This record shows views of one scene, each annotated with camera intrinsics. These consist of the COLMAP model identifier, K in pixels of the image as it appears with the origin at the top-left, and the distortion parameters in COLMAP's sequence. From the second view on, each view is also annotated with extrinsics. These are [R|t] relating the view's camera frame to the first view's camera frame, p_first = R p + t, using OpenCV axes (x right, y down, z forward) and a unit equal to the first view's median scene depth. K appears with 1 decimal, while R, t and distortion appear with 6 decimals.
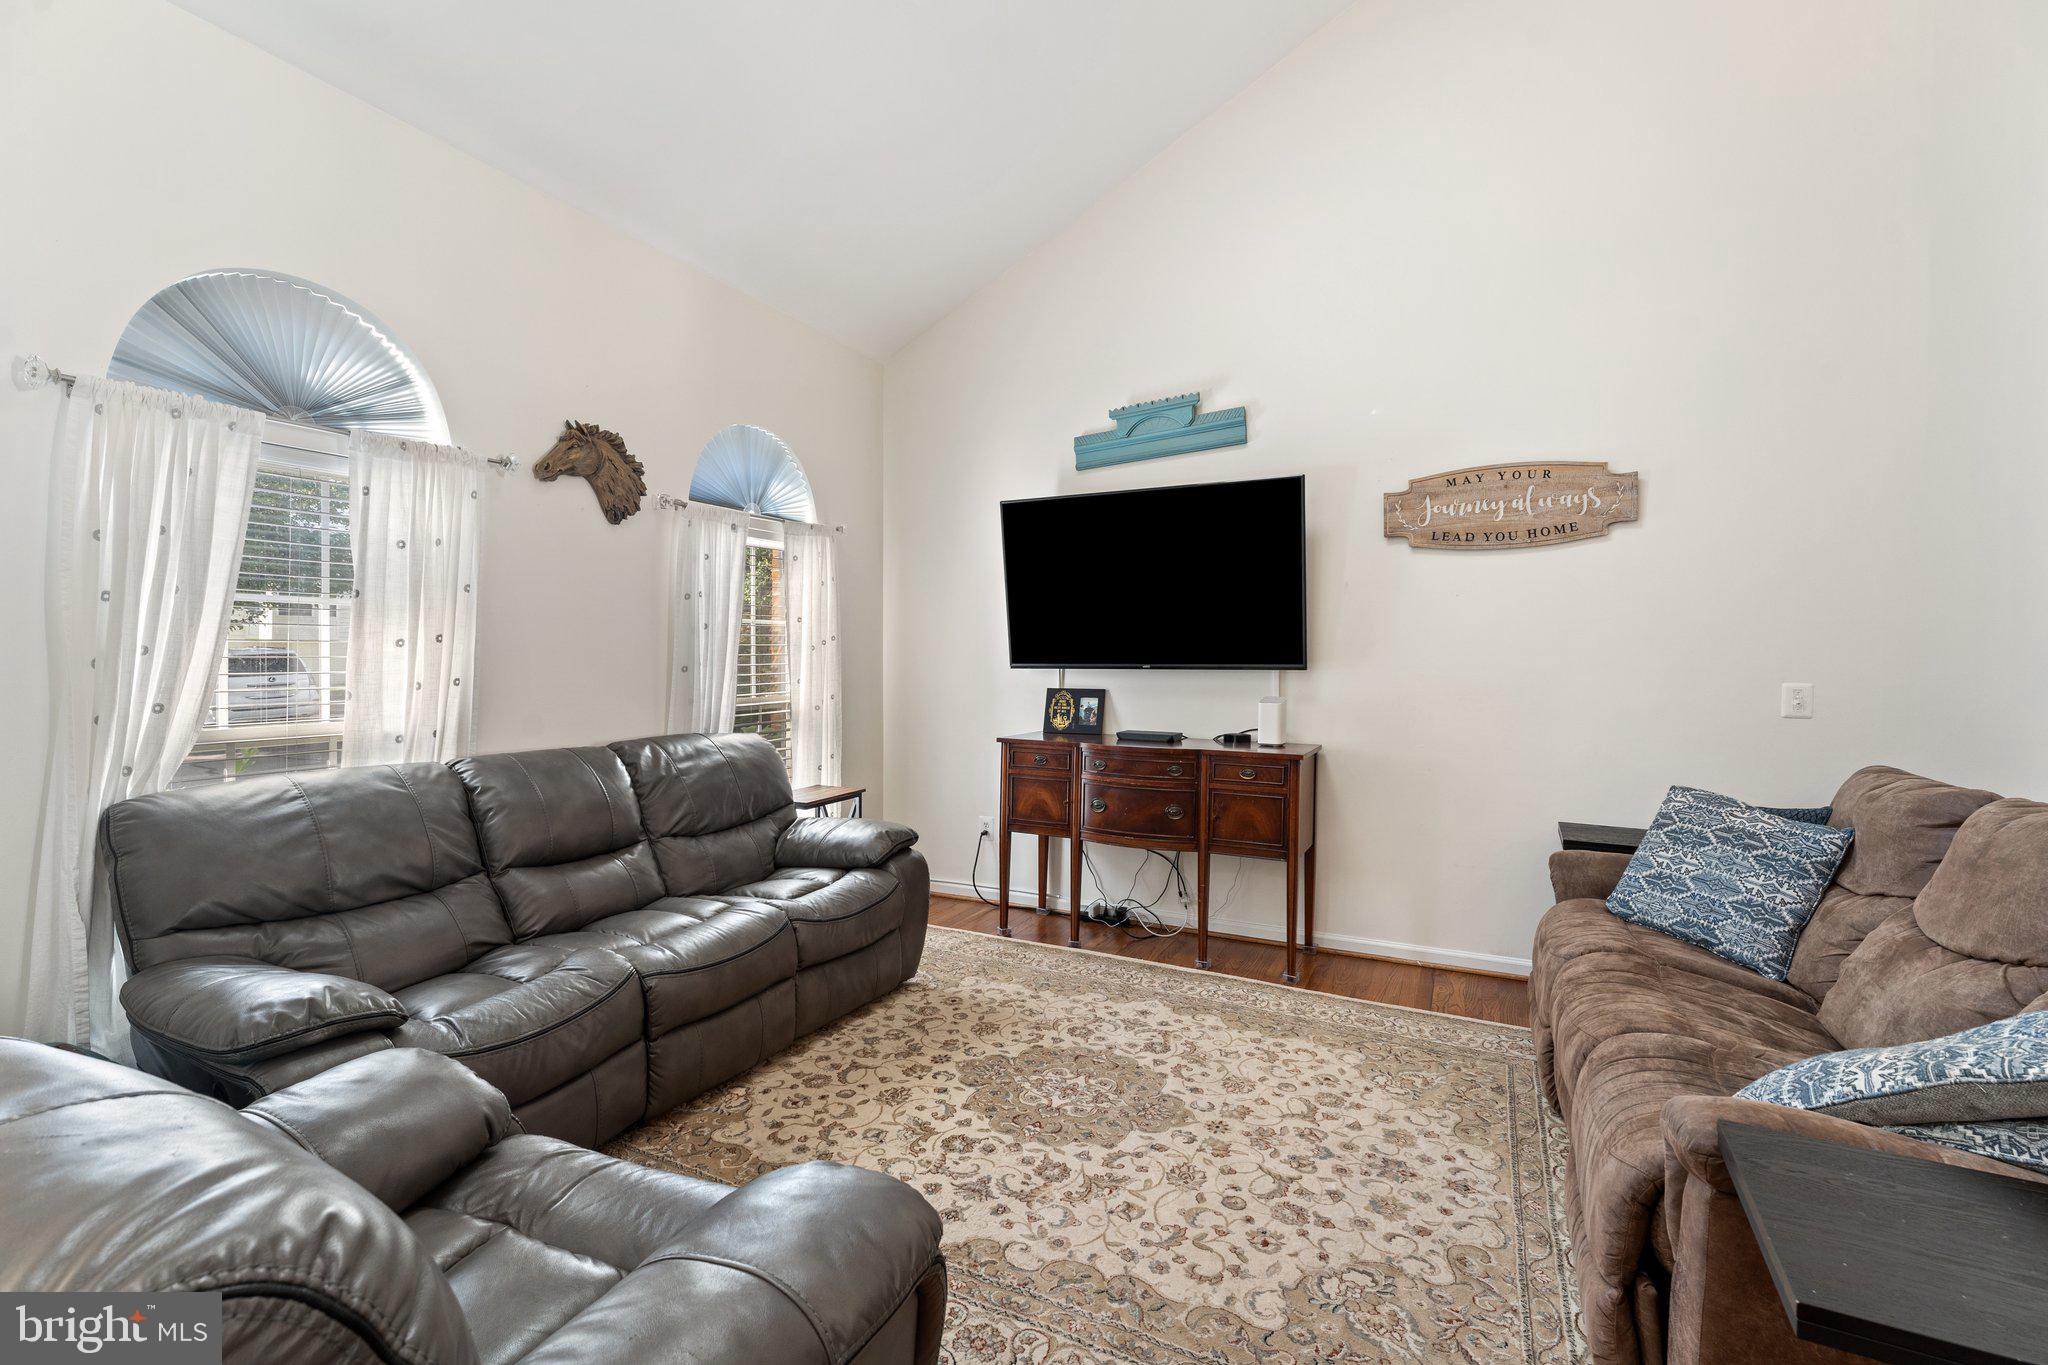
lens RADIAL K [[917.6, 0, 1018.2], [0, 917.6, 666.4], [0, 0, 1]] dist [-0.000942, 0.002681]
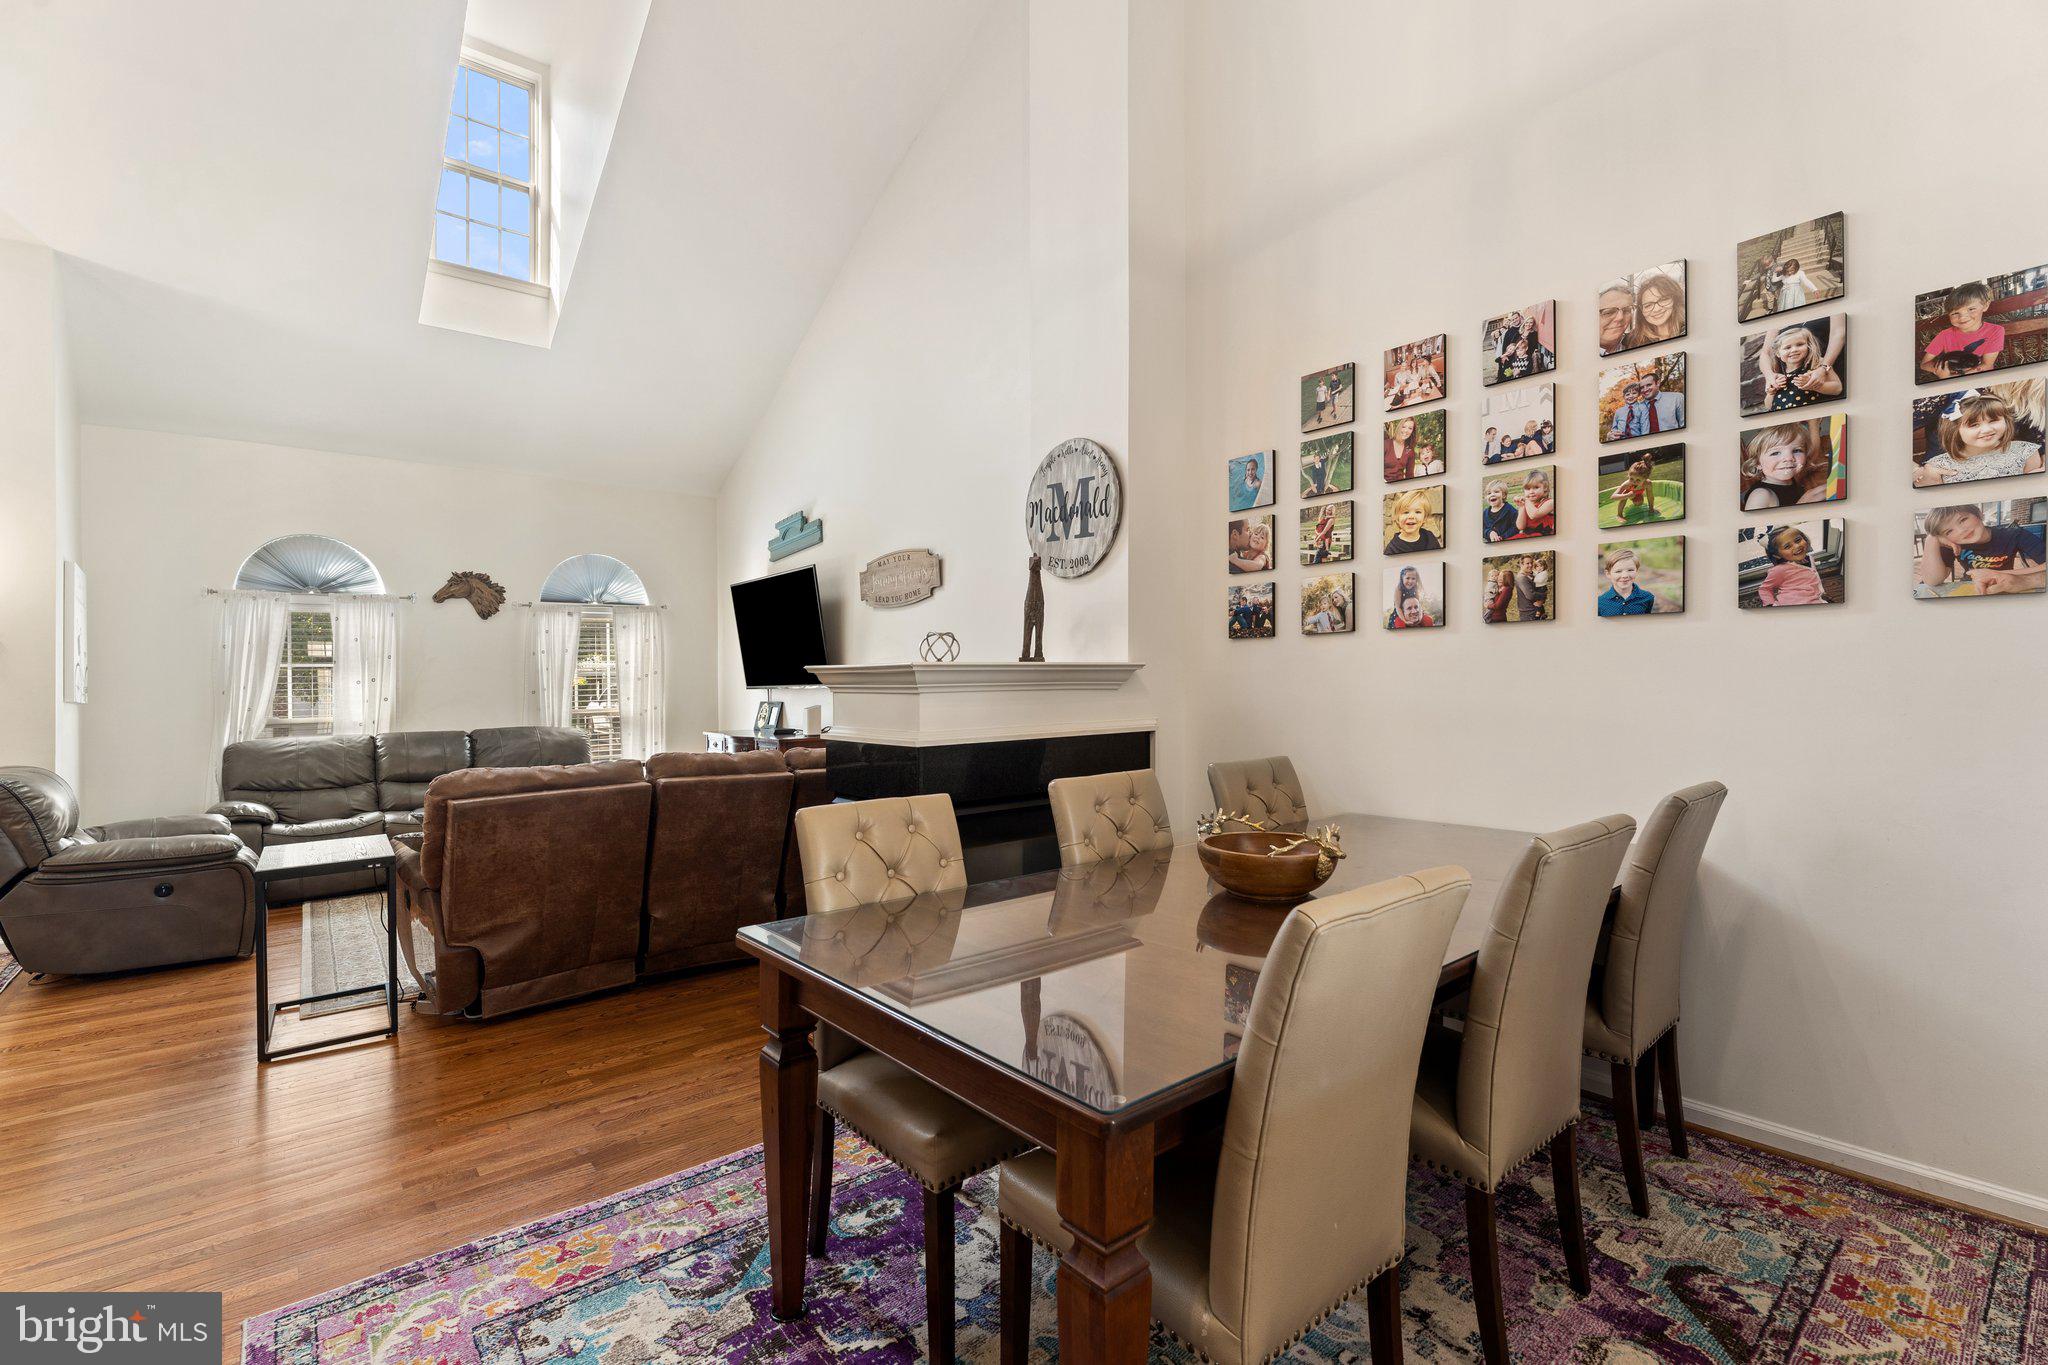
lens RADIAL K [[917.6, 0, 1011.4], [0, 917.6, 674.8], [0, 0, 1]] dist [-0.000942, 0.002681]
pose [[0.909252, -0.021661, -0.415682, 1.642787], [0.015364, 0.999711, -0.018487, 0.021204], [0.415962, 0.010423, 0.909322, -0.379721]]
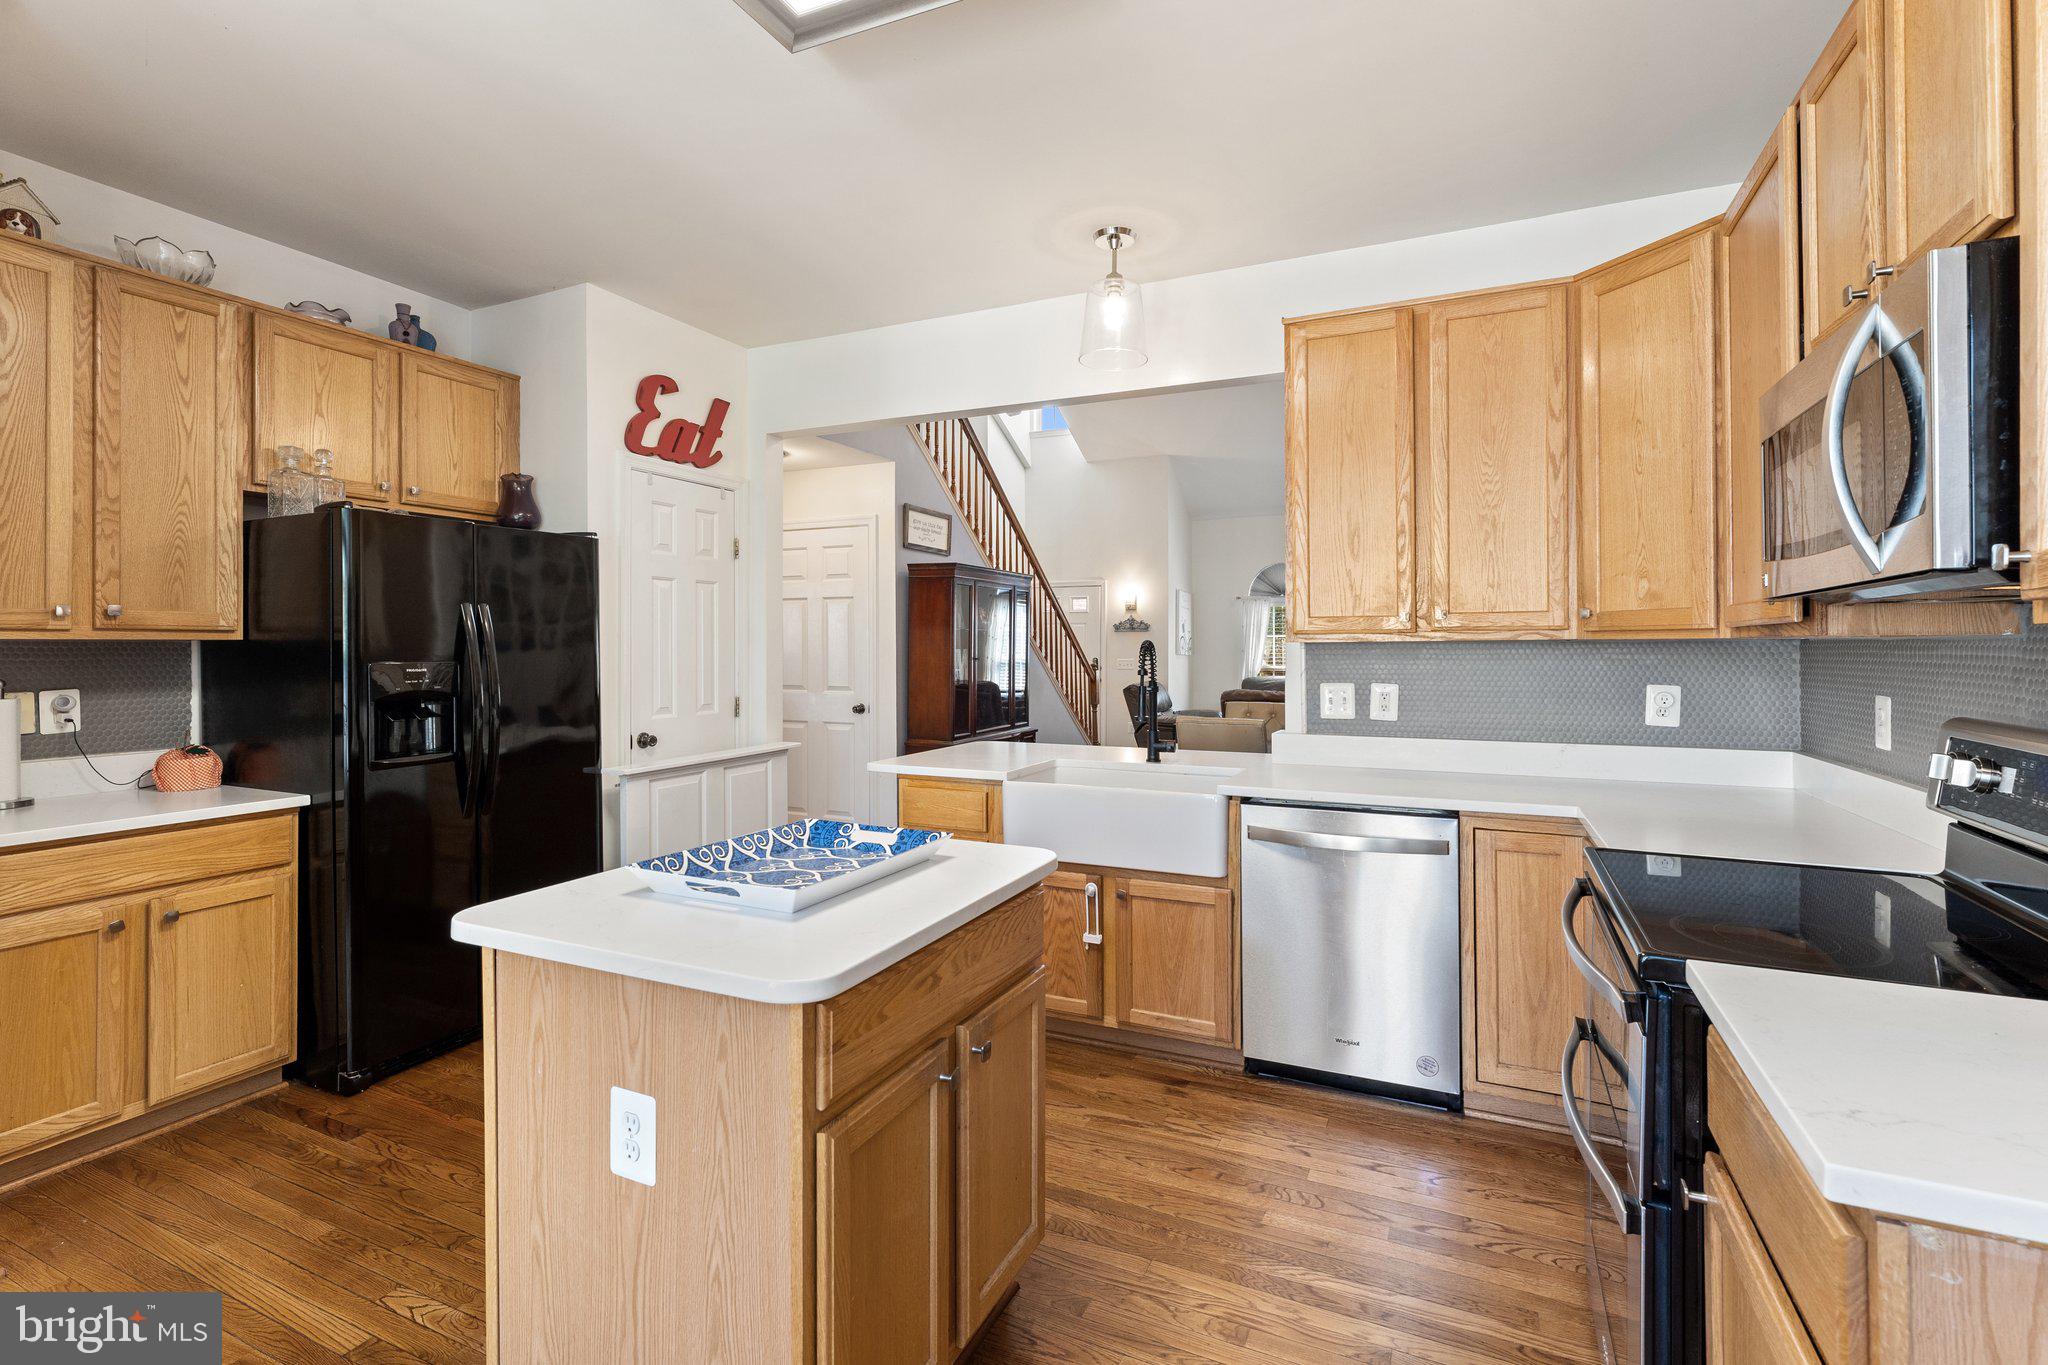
lens RADIAL K [[917.6, 0, 1043.4], [0, 917.6, 659.1], [0, 0, 1]] dist [-0.000942, 0.002681]
pose [[0.039434, 0.006996, -0.999198, 3.027614], [-0.005821, 0.999960, 0.006771, 0.010978], [0.999205, 0.005549, 0.039473, -0.261768]]
